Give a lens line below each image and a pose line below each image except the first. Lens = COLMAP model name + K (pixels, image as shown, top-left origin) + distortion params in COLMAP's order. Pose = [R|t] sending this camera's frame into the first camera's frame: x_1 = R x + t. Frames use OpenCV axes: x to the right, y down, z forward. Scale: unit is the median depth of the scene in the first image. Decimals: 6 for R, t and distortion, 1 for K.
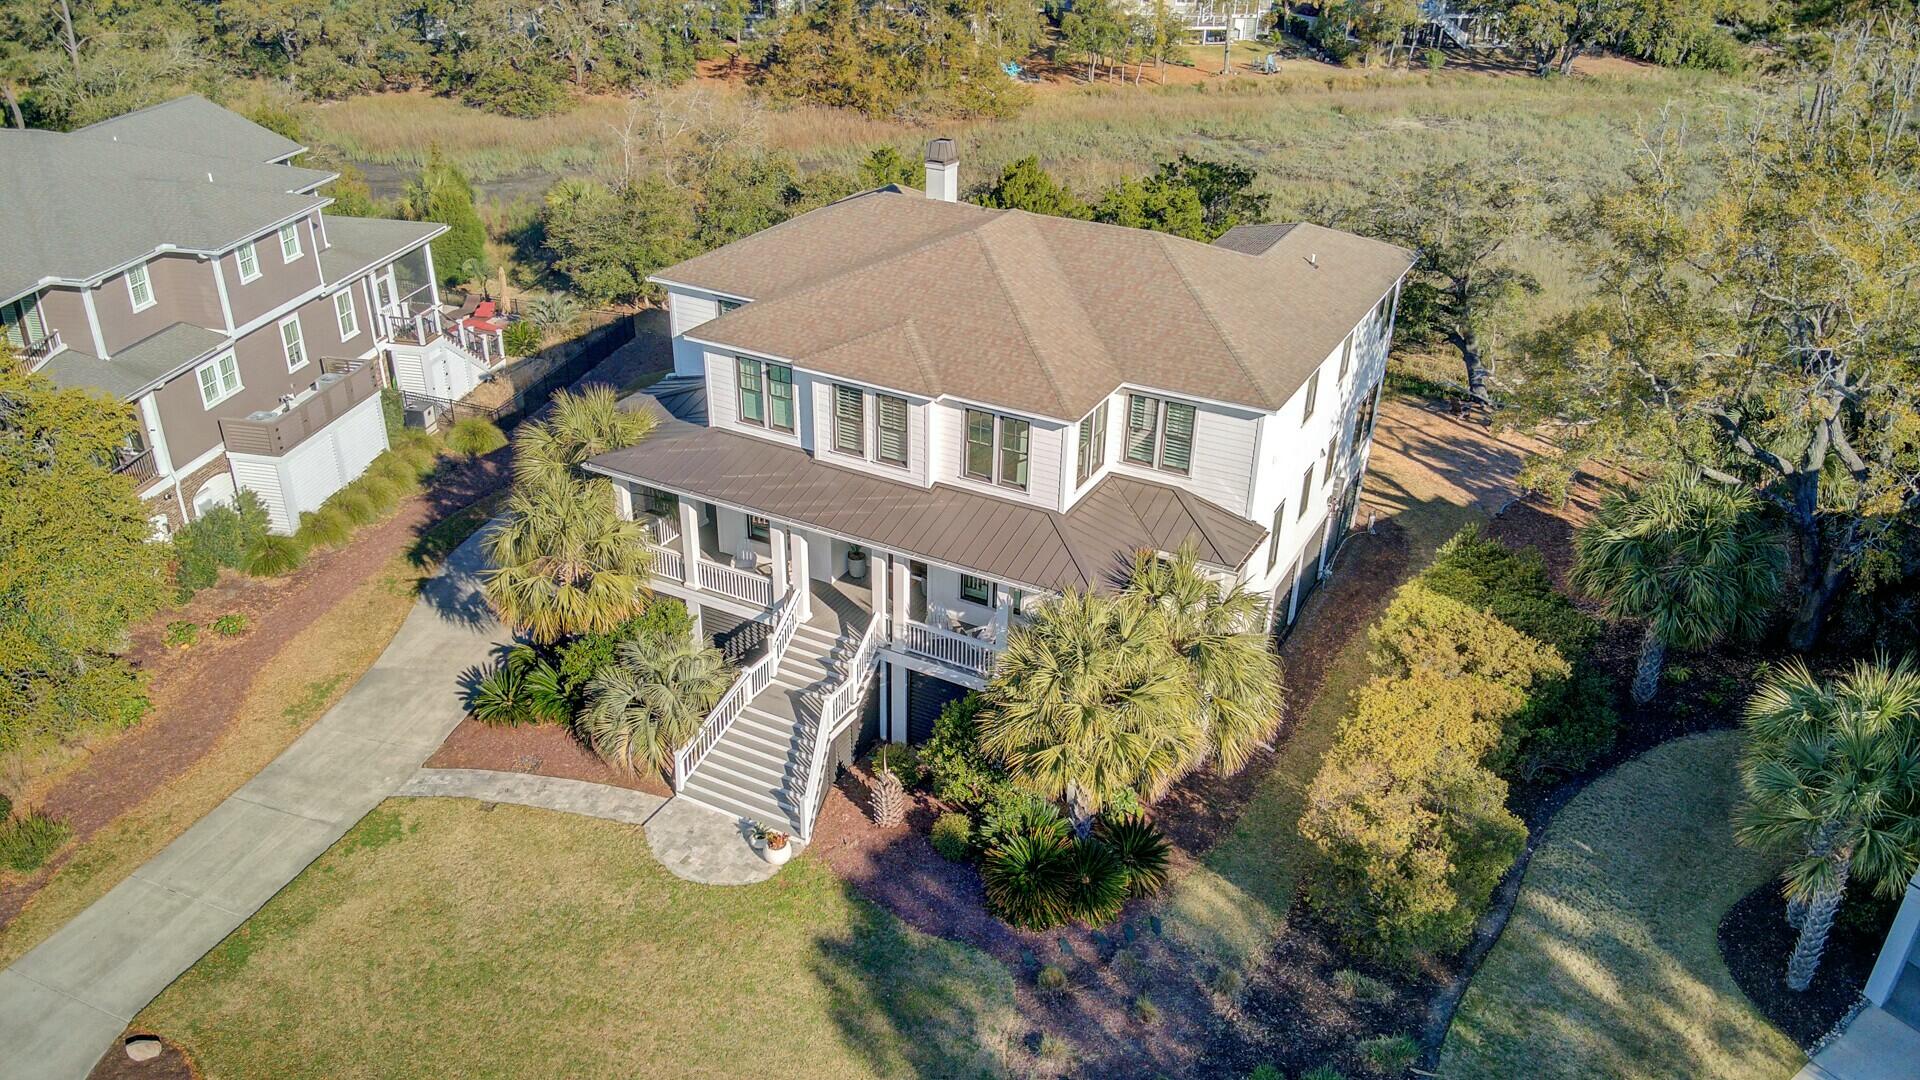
lens RADIAL K [[1386.7, 0, 960.0], [0, 1386.7, 540.0], [0, 0, 1]] dist [0.116362, -0.215967]
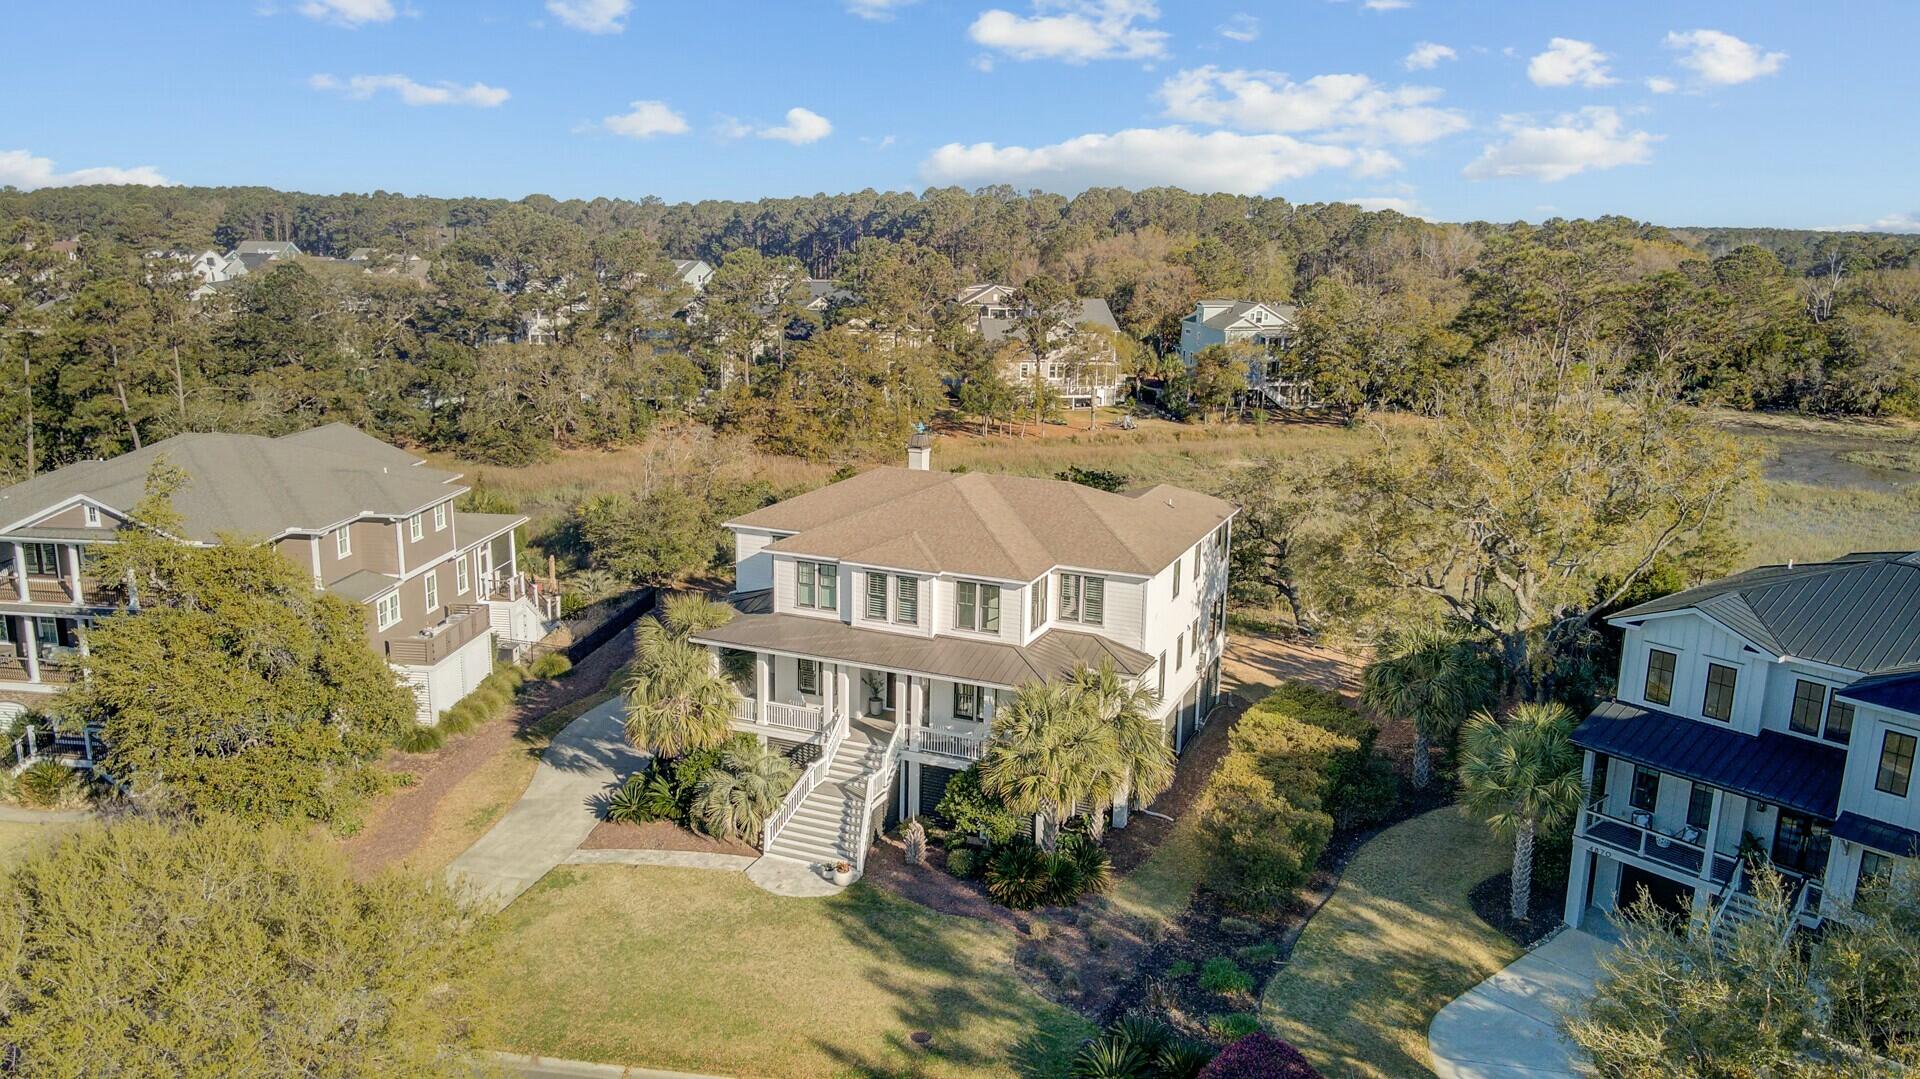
lens RADIAL K [[1362.7, 0, 960.0], [0, 1362.7, 539.5], [0, 0, 1]] dist [0.217402, -0.528433]
pose [[0.996206, -0.020077, 0.084677, -0.109181], [0.041175, 0.965963, -0.255384, 0.225097], [-0.076667, 0.257902, 0.963125, -0.429848]]
